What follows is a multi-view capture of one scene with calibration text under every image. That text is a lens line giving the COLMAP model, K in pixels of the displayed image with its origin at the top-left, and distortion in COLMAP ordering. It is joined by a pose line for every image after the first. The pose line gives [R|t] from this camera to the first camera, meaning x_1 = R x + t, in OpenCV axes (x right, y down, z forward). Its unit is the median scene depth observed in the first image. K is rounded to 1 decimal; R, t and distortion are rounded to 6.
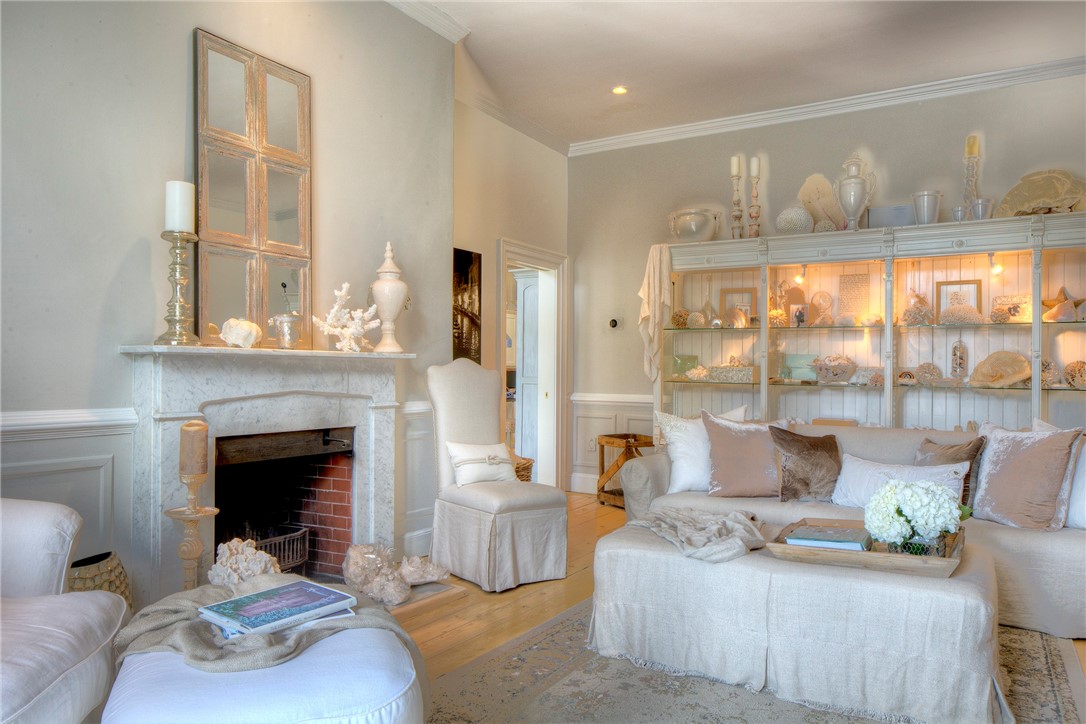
lens RADIAL K [[740.7, 0, 540.9], [0, 740.7, 343.5], [0, 0, 1]] dist [-0.012939, 0.001686]
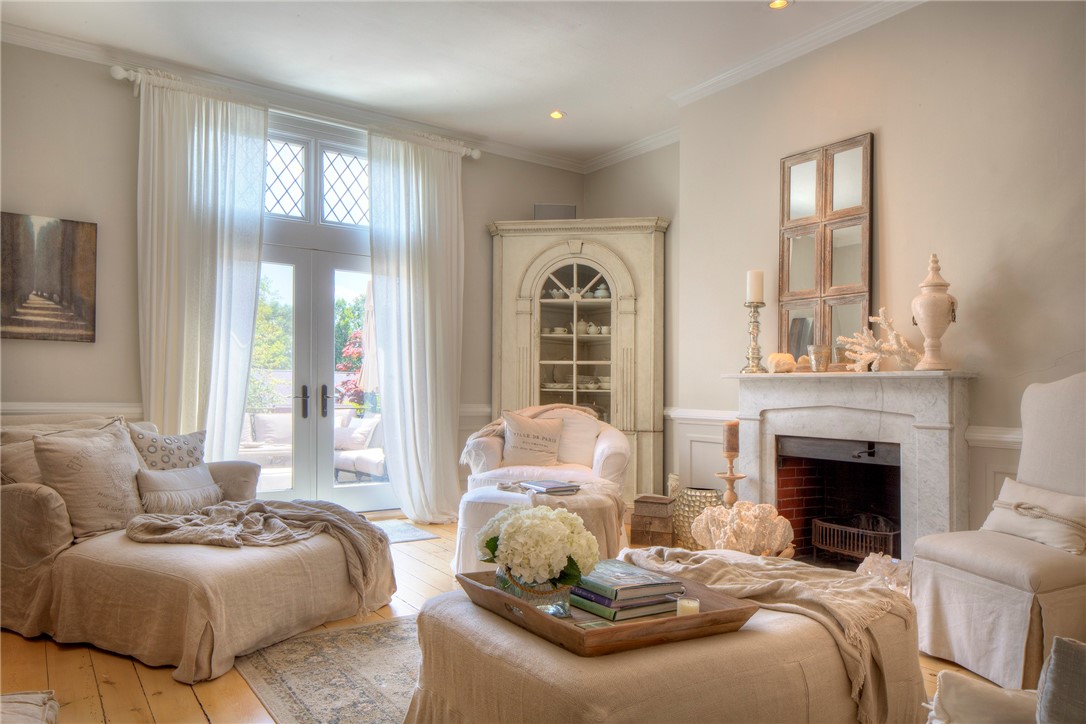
lens RADIAL K [[740.7, 0, 540.9], [0, 740.7, 343.5], [0, 0, 1]] dist [-0.012939, 0.001686]
pose [[-0.391674, -0.071052, -0.917357, 0.932725], [0.019015, 0.996176, -0.085275, 0.053643], [0.919908, -0.050843, -0.388825, 0.982968]]
